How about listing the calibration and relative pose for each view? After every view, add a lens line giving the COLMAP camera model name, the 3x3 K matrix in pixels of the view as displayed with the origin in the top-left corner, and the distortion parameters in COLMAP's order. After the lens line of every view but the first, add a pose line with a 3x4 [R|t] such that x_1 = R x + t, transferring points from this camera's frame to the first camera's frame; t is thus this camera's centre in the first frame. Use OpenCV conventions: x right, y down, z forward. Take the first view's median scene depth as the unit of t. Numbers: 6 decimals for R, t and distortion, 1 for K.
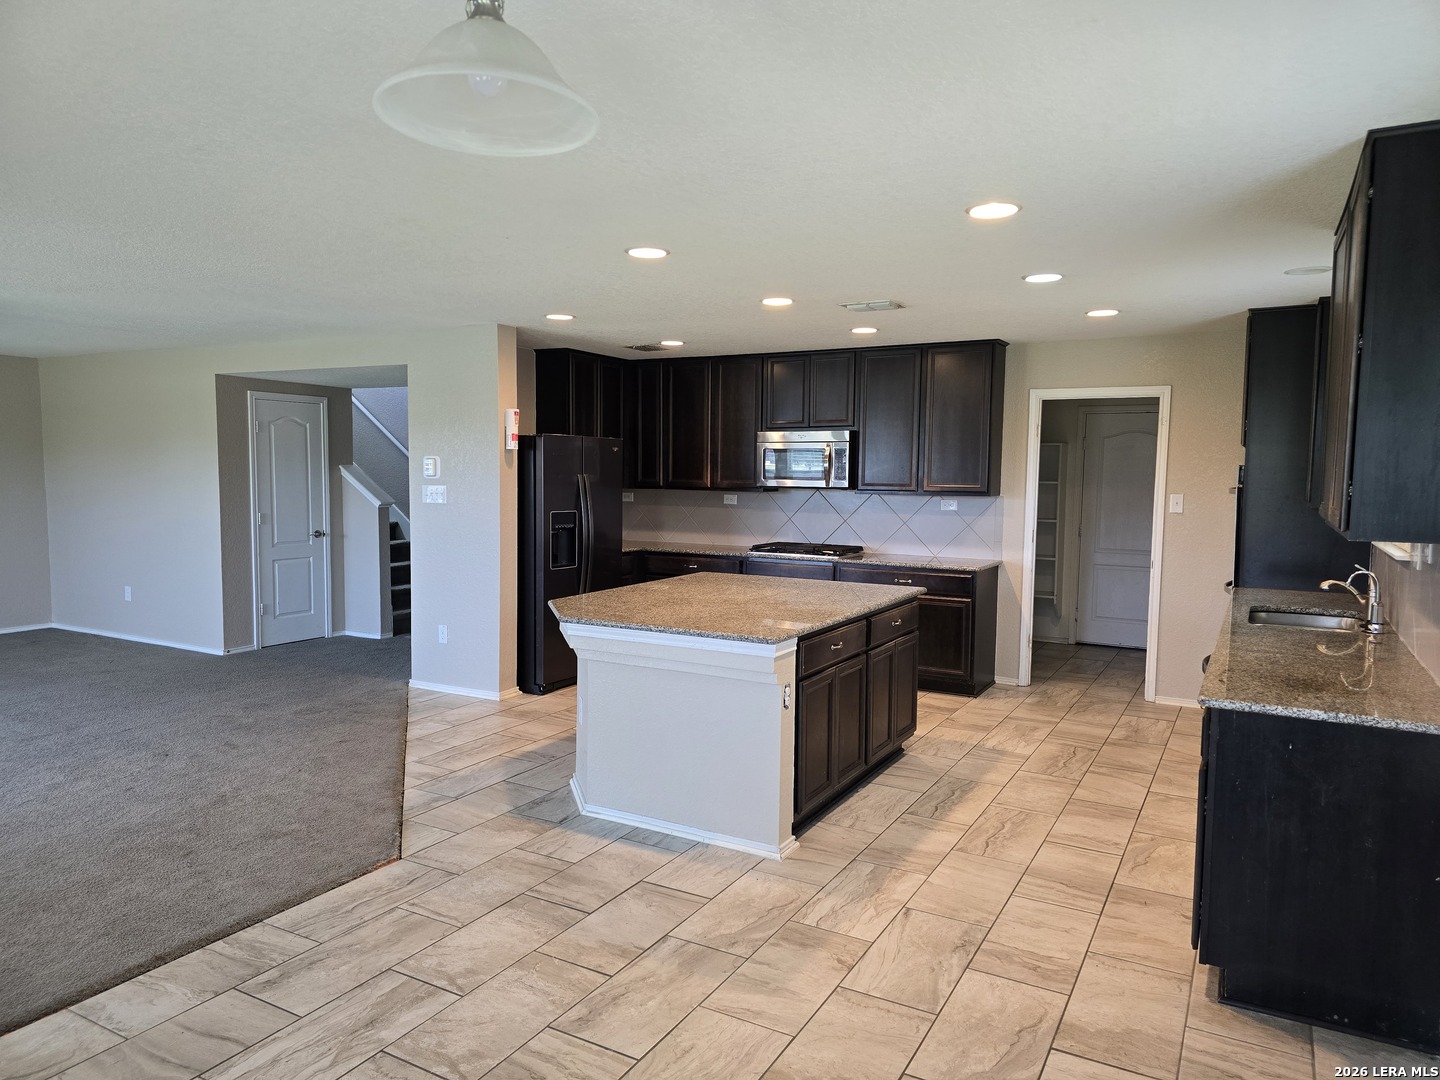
lens RADIAL K [[963.9, 0, 720.0], [0, 963.9, 540.0], [0, 0, 1]] dist [0.044662, -0.040229]
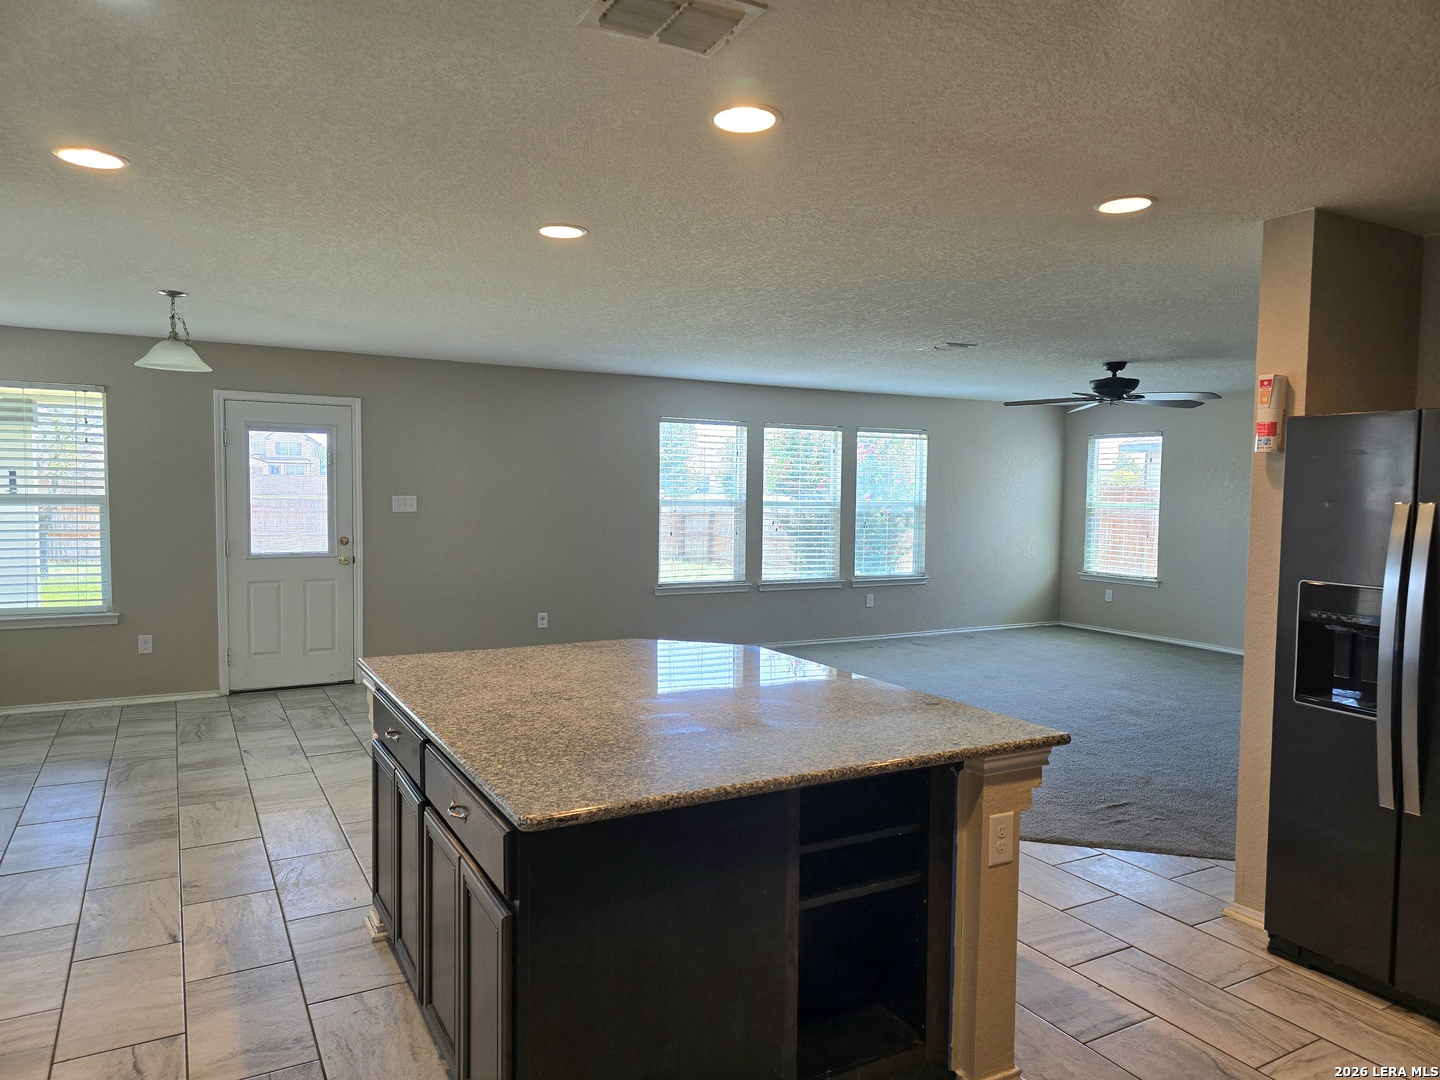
lens RADIAL K [[963.9, 0, 720.0], [0, 963.9, 540.0], [0, 0, 1]] dist [0.044662, -0.040229]
pose [[-0.516561, 0.026614, -0.855837, 0.718744], [-0.083052, 0.993247, 0.081015, -0.119208], [0.852213, 0.112928, -0.510862, 1.892851]]
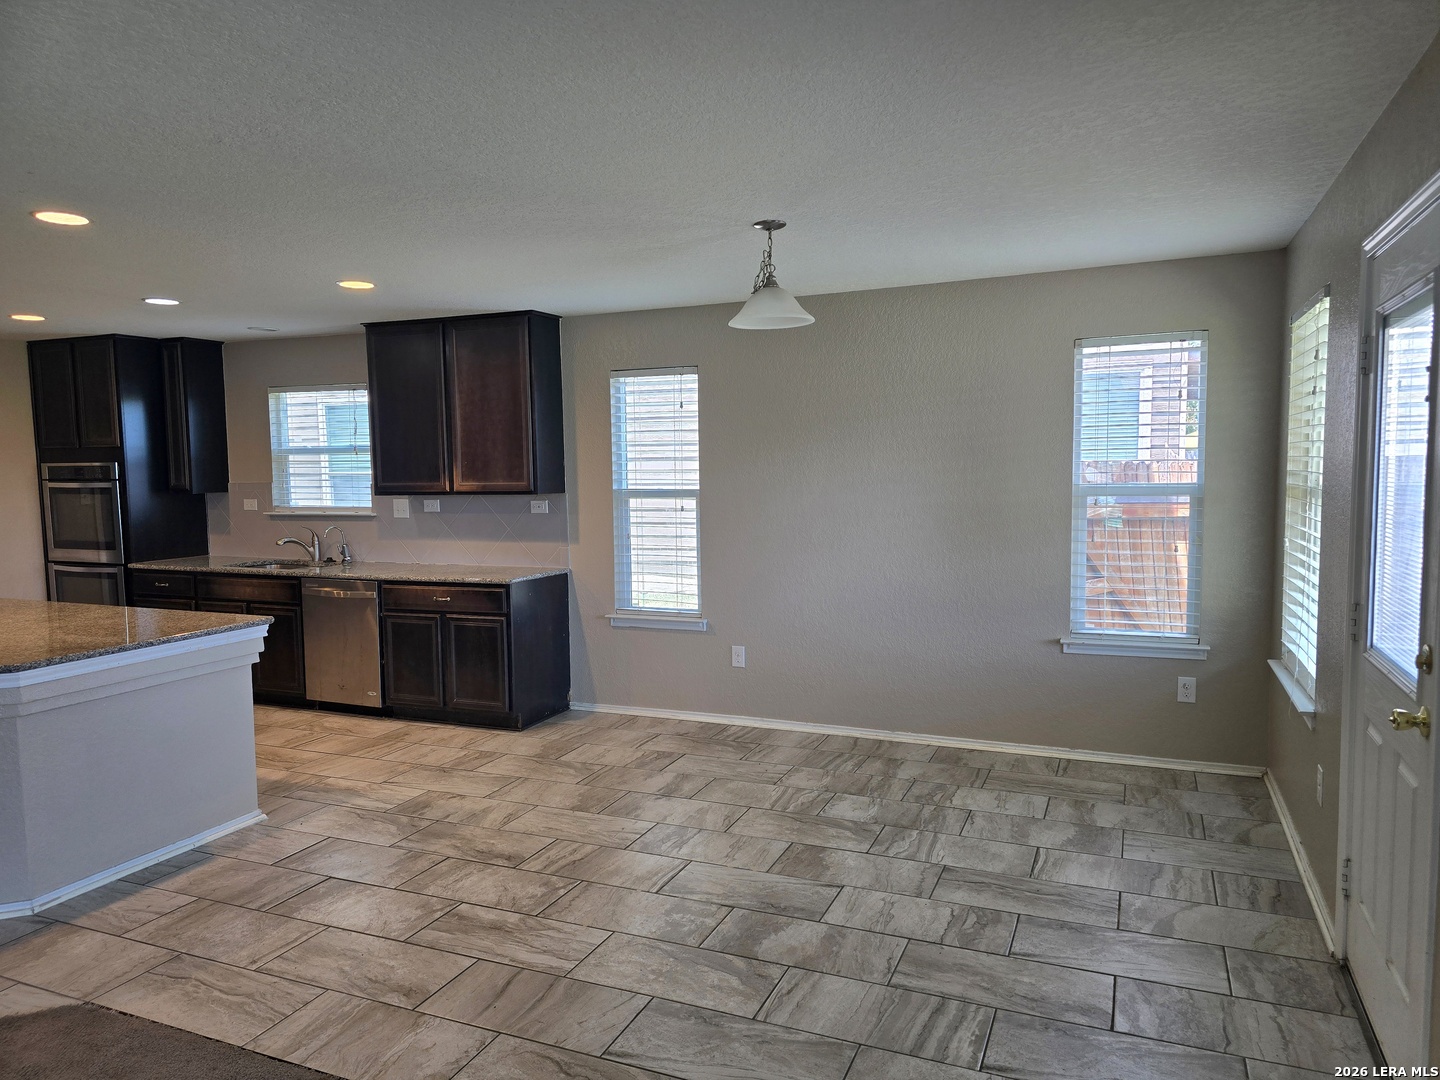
lens RADIAL K [[975.4, 0, 730.3], [0, 975.4, 550.6], [0, 0, 1]] dist [0.042836, -0.058214]
pose [[-0.113655, -0.100446, 0.988430, -1.224752], [0.087802, 0.989968, 0.110698, -0.059072], [-0.989633, 0.099367, -0.103695, 0.629971]]
